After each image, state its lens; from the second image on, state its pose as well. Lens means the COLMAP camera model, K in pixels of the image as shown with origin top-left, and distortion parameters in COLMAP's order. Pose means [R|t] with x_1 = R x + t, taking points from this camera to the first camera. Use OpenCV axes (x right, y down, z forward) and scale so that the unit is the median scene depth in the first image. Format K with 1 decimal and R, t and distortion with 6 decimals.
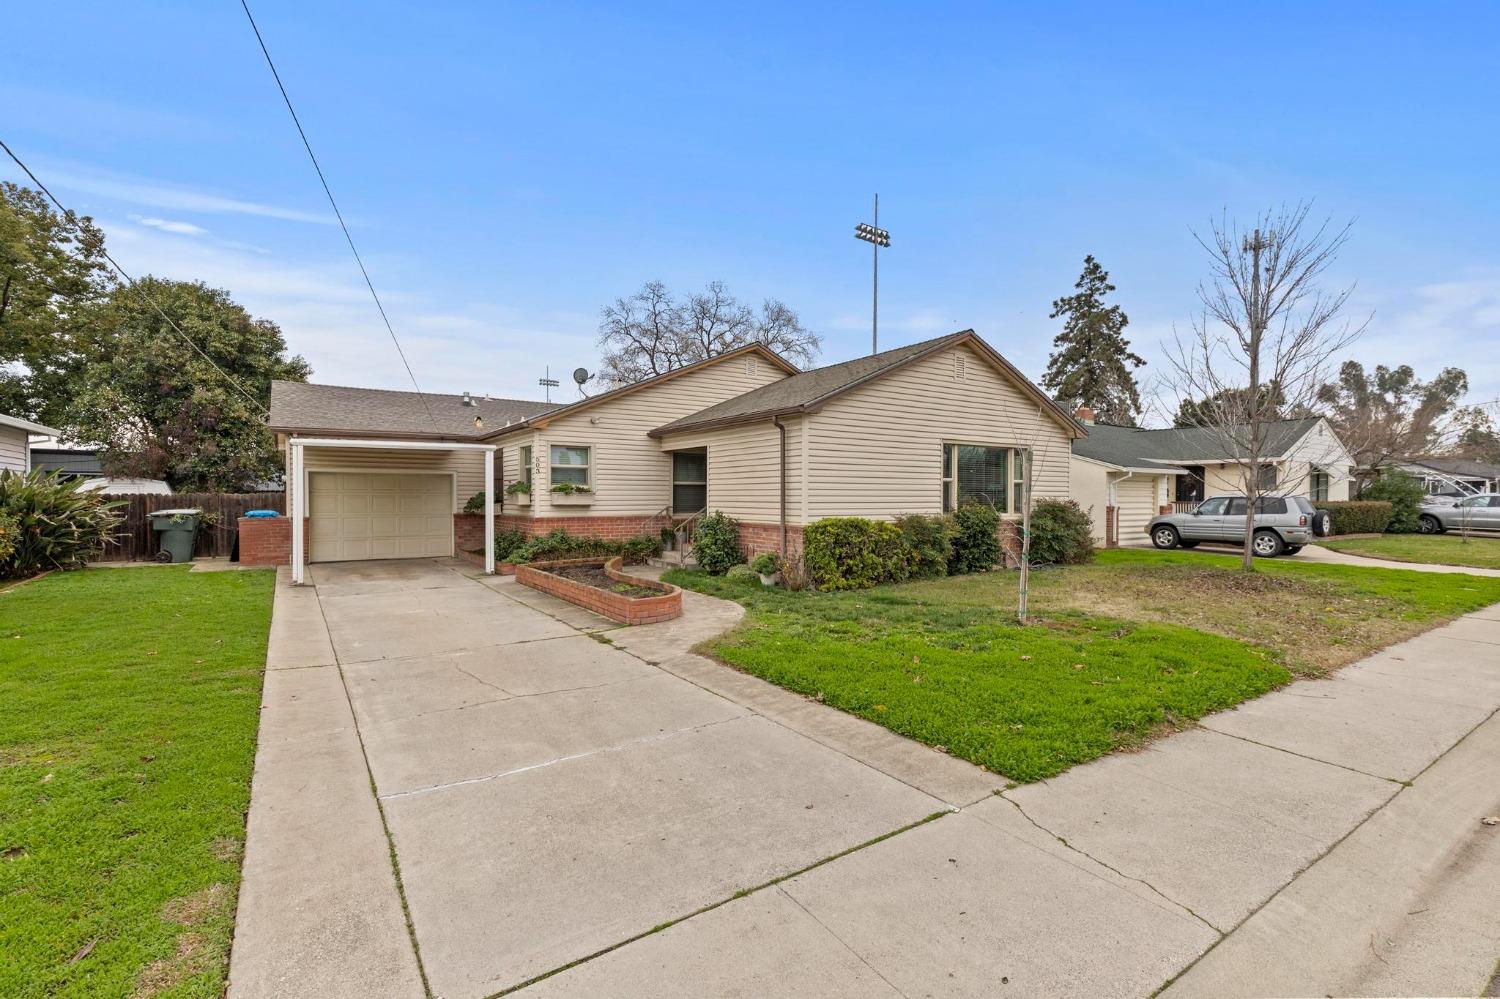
lens RADIAL K [[675.3, 0, 750.0], [0, 675.3, 499.5], [0, 0, 1]] dist [0.012400, 0.000008]
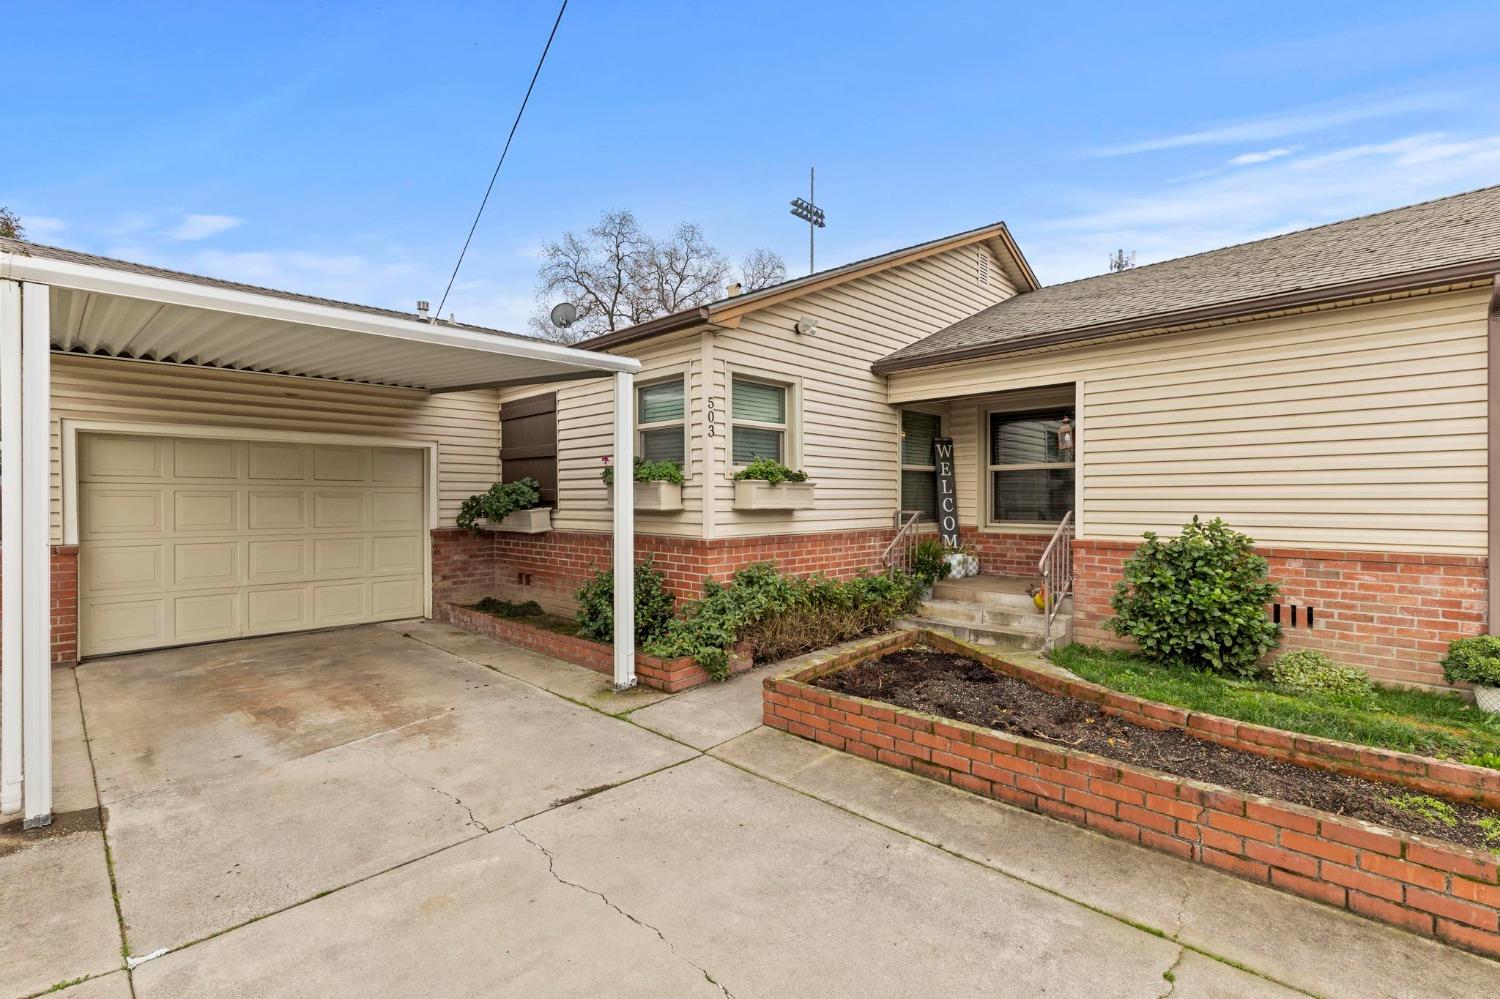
lens RADIAL K [[675.3, 0, 750.0], [0, 675.3, 499.5], [0, 0, 1]] dist [0.012400, 0.000008]
pose [[0.979045, -0.003563, 0.203613, -0.326326], [0.004845, 0.999971, -0.005796, 0.003561], [-0.203586, 0.006661, 0.979034, 0.498884]]
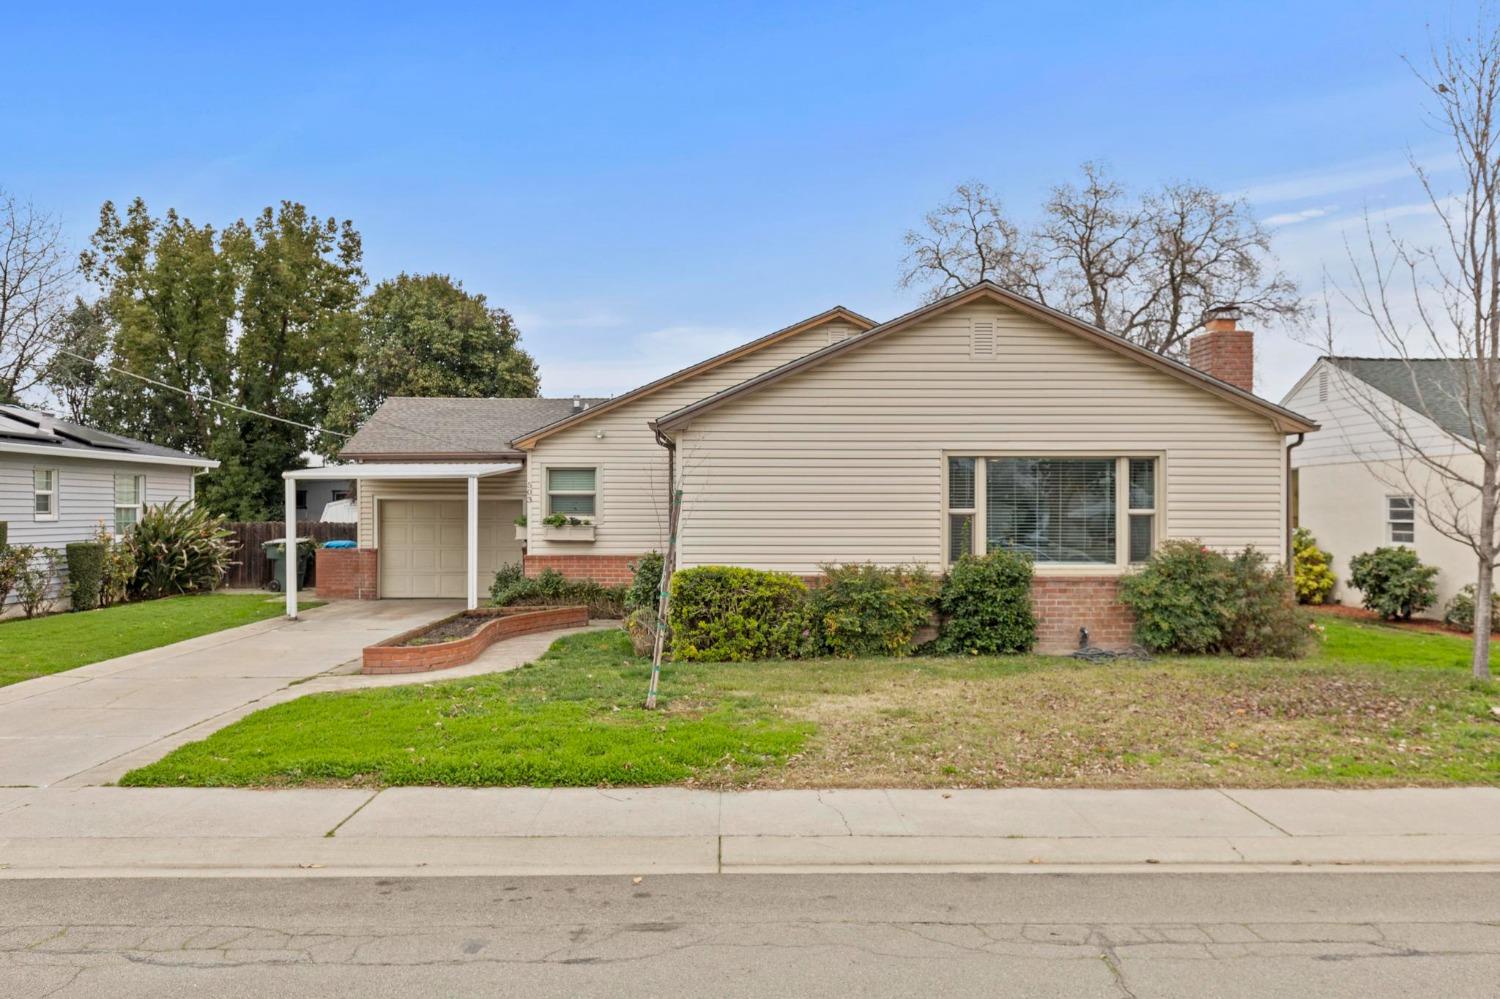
lens RADIAL K [[1170.1, 0, 750.0], [0, 1170.1, 499.5], [0, 0, 1]] dist [-0.004349, 0.004795]
pose [[0.835359, -0.004417, -0.549687, 0.609865], [-0.003258, 0.999910, -0.012986, -0.020983], [0.549695, 0.012639, 0.835270, -0.046567]]
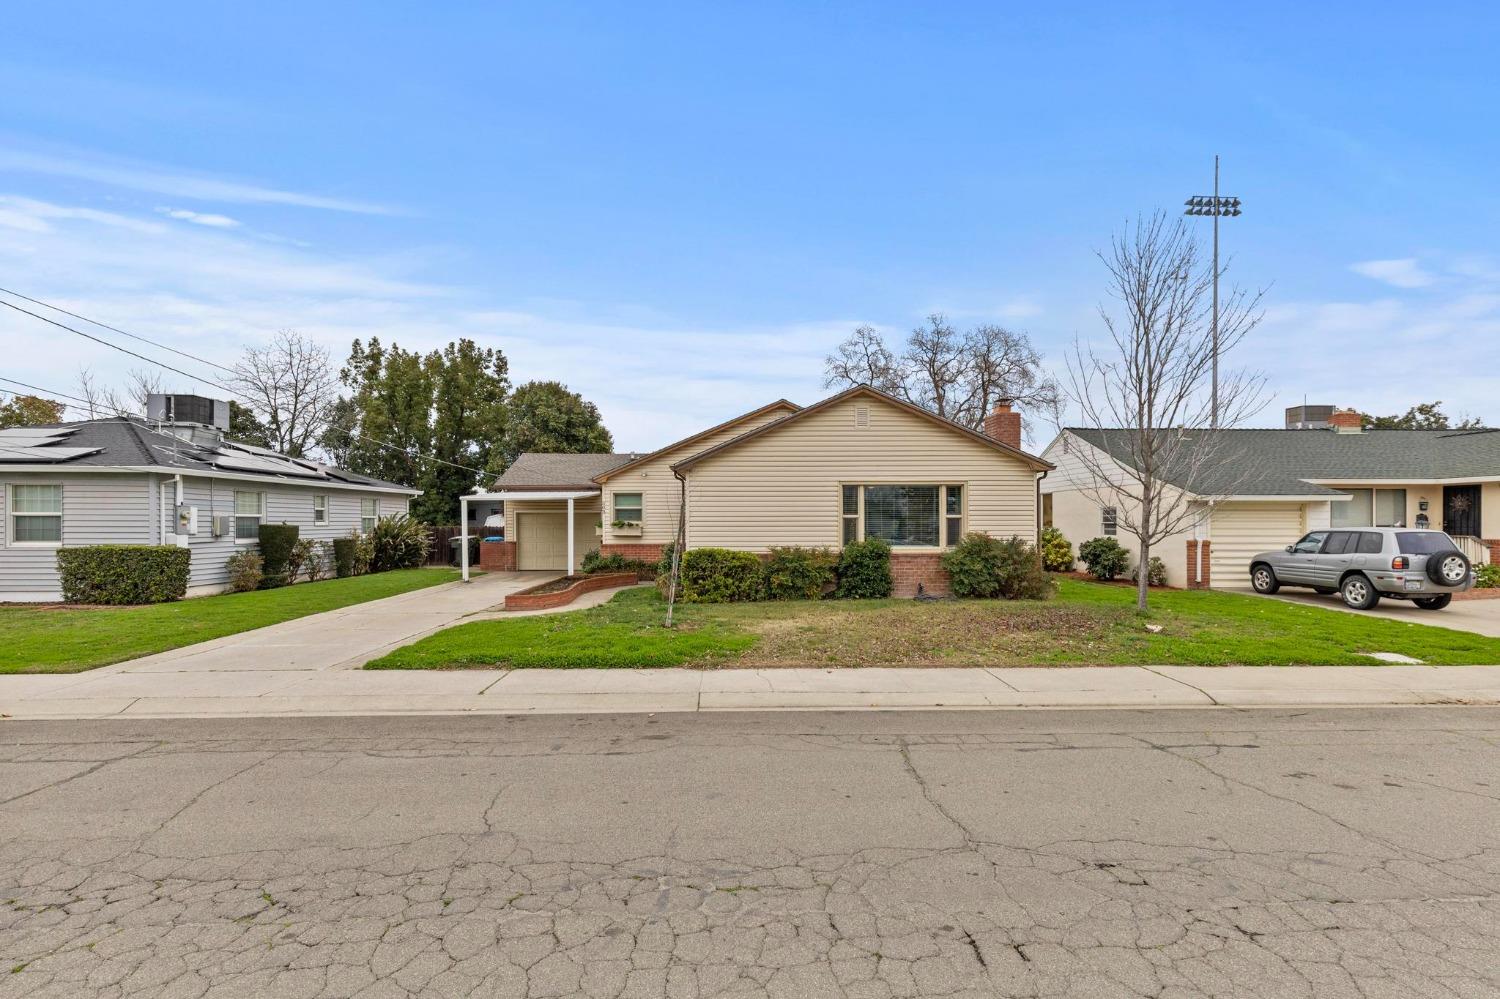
lens RADIAL K [[692.3, 0, 746.3], [0, 692.3, 518.7], [0, 0, 1]] dist [0.001018, -0.000042]
pose [[0.839508, -0.004824, -0.543326, 0.638651], [0.000642, 0.999969, -0.007887, -0.013703], [0.543347, 0.006272, 0.839485, -0.059310]]
